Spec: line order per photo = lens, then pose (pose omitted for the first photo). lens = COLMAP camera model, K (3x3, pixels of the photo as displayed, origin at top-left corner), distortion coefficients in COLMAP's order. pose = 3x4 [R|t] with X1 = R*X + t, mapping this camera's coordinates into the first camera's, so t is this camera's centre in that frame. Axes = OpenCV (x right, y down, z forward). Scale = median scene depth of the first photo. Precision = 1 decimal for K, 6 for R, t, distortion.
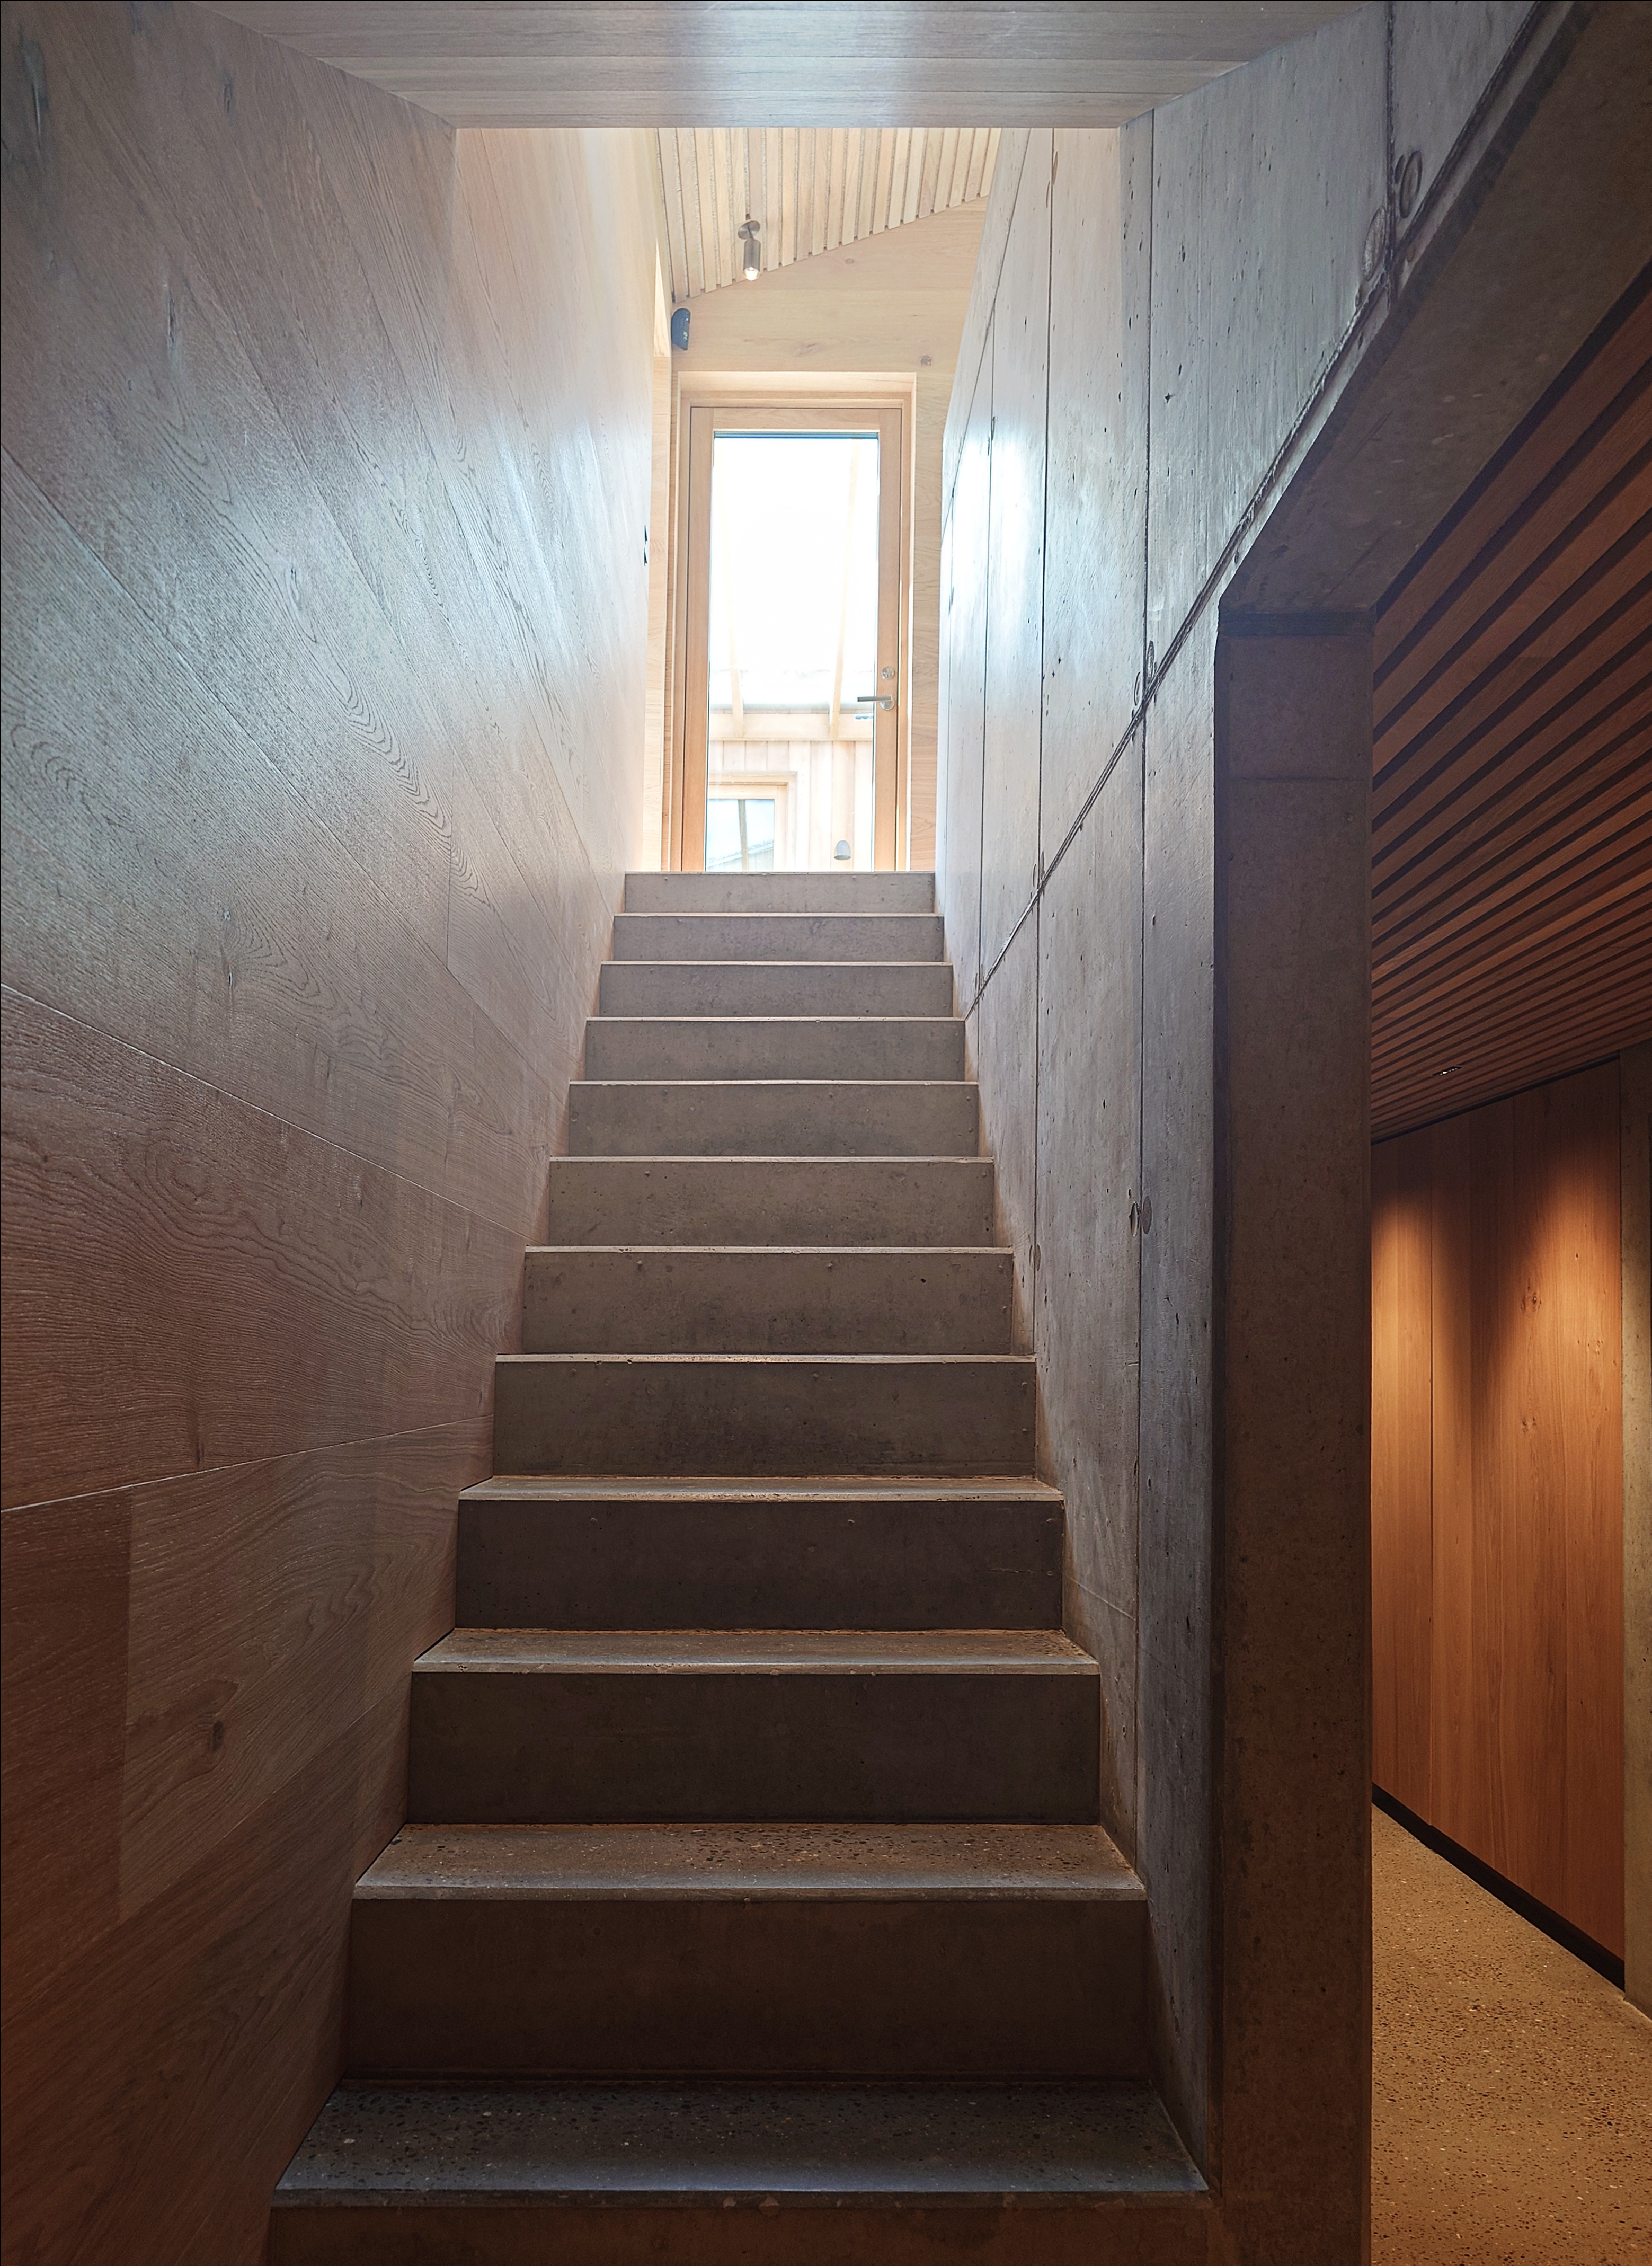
lens RADIAL K [[1549.0, 0, 759.9], [0, 1549.0, 1135.9], [0, 0, 1]] dist [-0.005198, -0.000569]
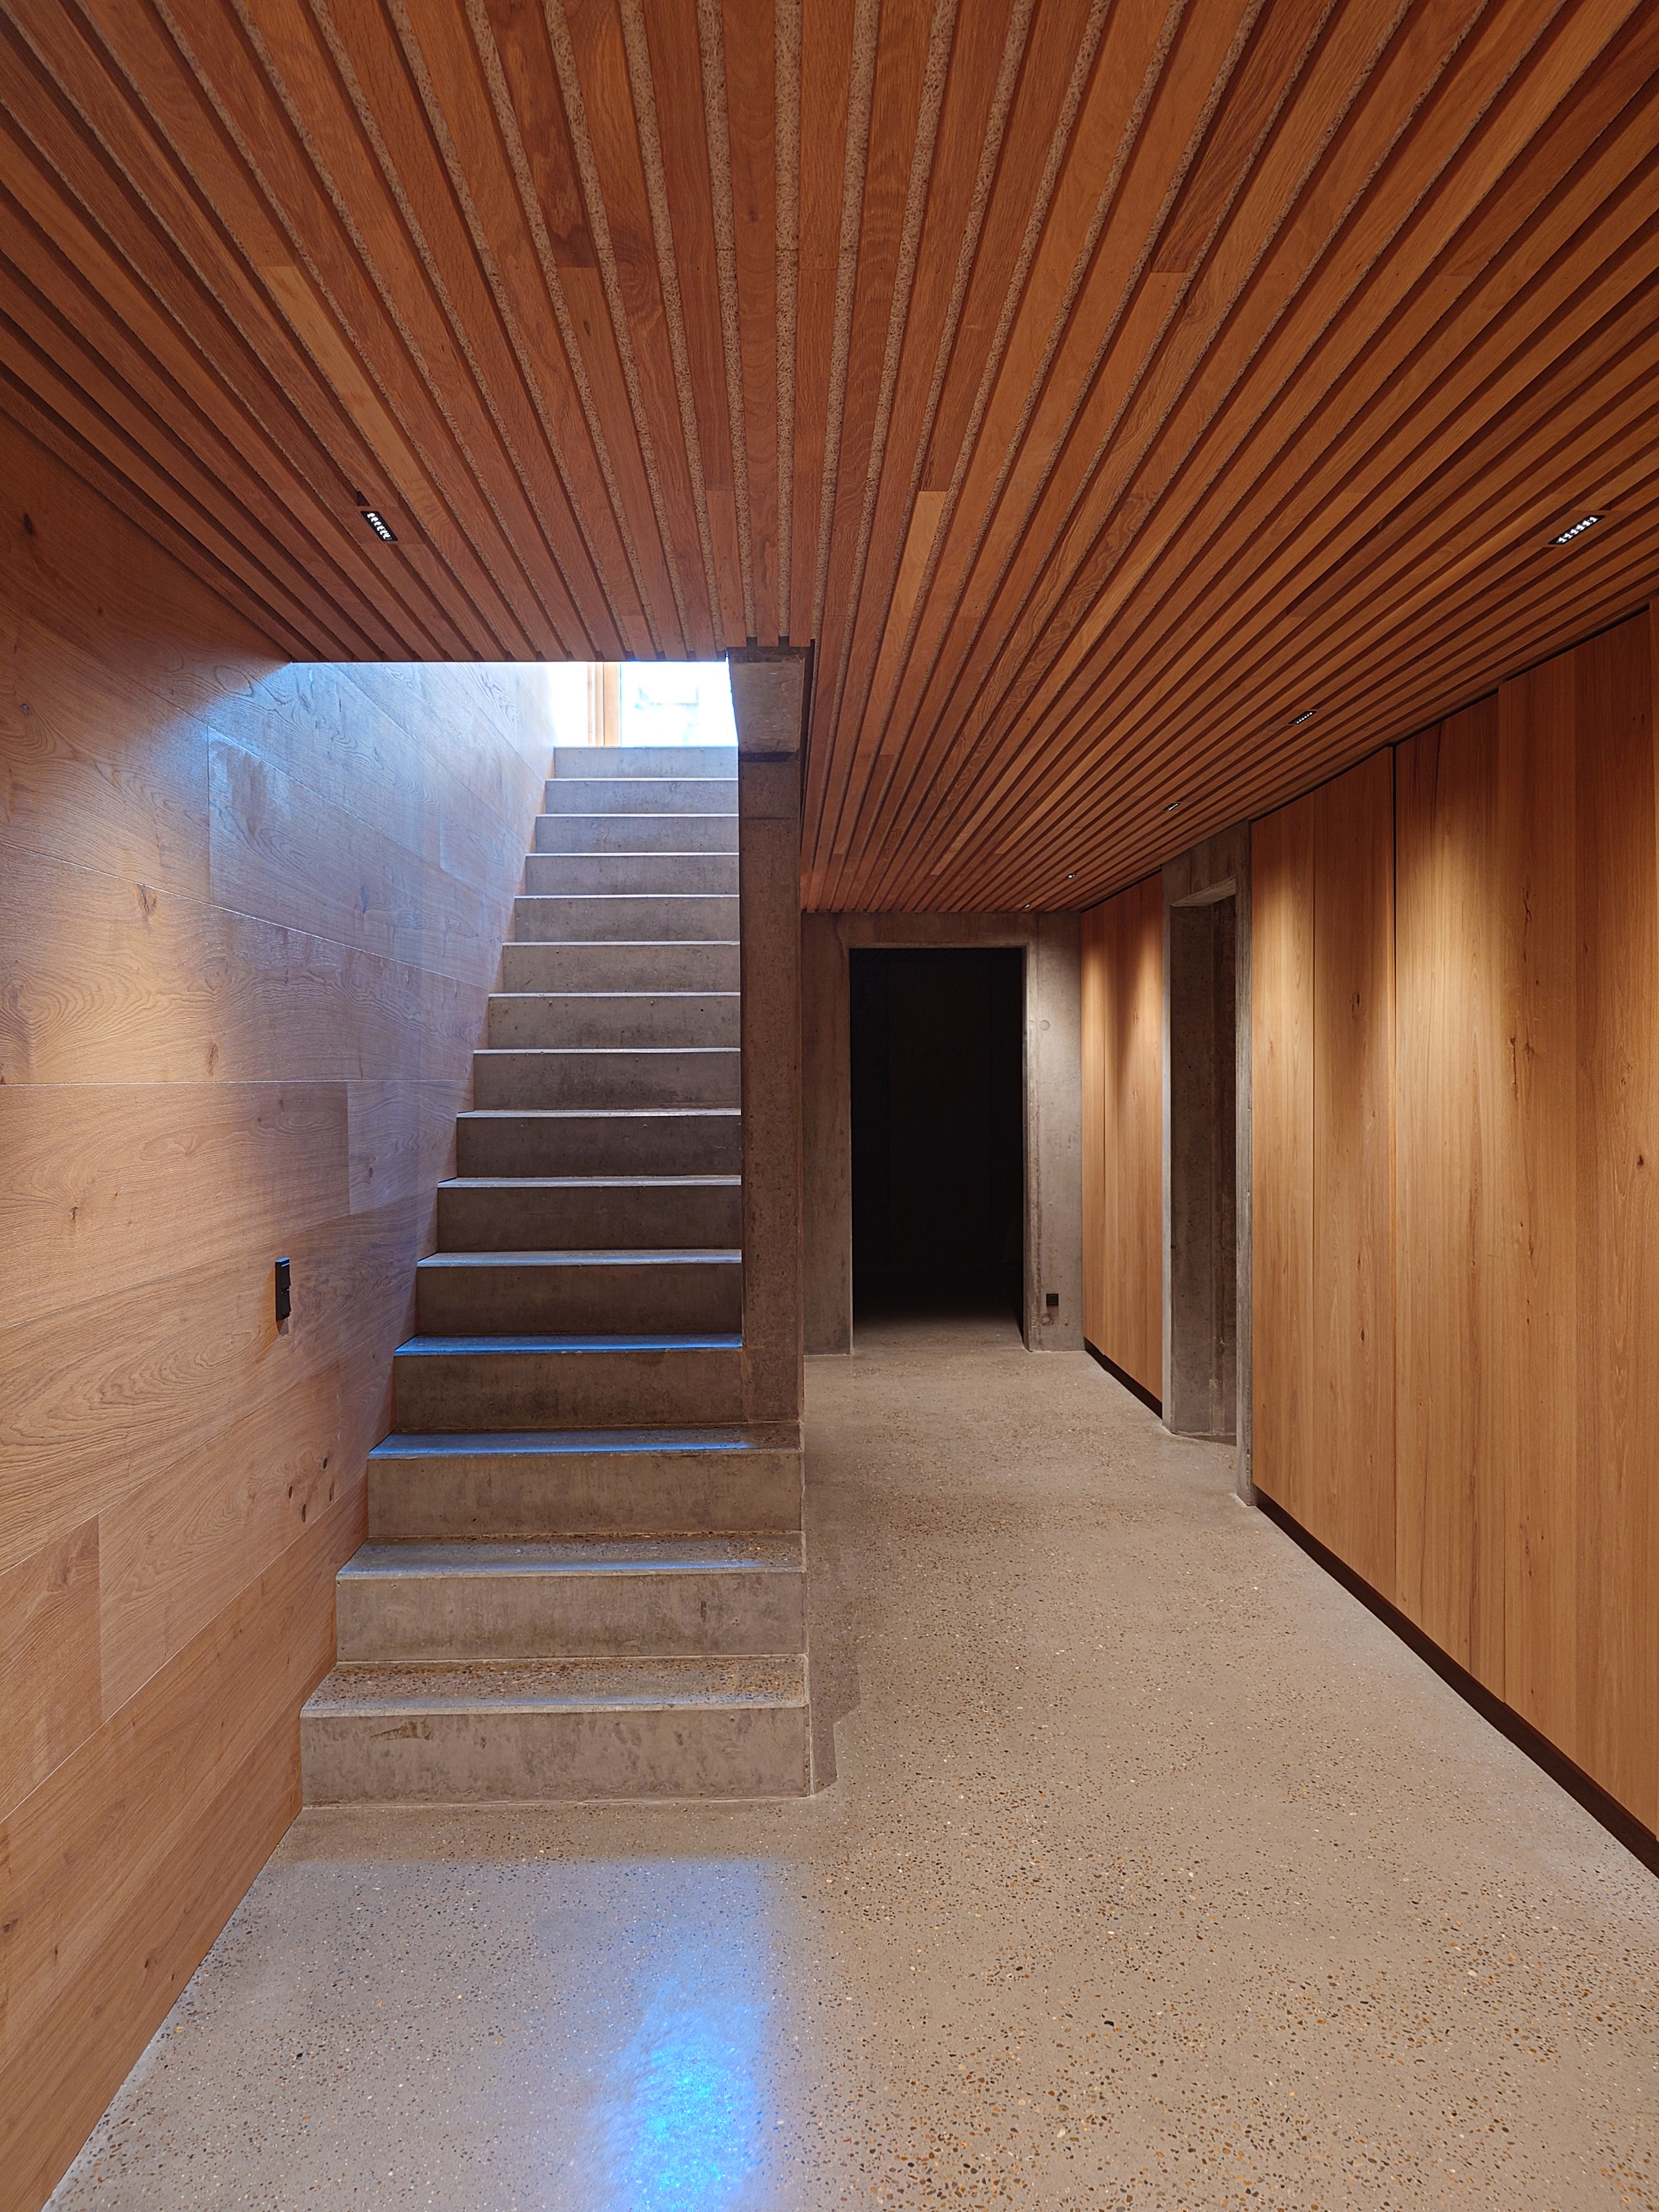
lens RADIAL K [[1538.0, 0, 829.5], [0, 1538.0, 1106.0], [0, 0, 1]] dist [0.005674, 0.000964]
pose [[0.999192, -0.010105, 0.038899, 0.178981], [0.003748, 0.987087, 0.160141, -0.087421], [-0.040015, -0.159866, 0.986327, -0.839719]]
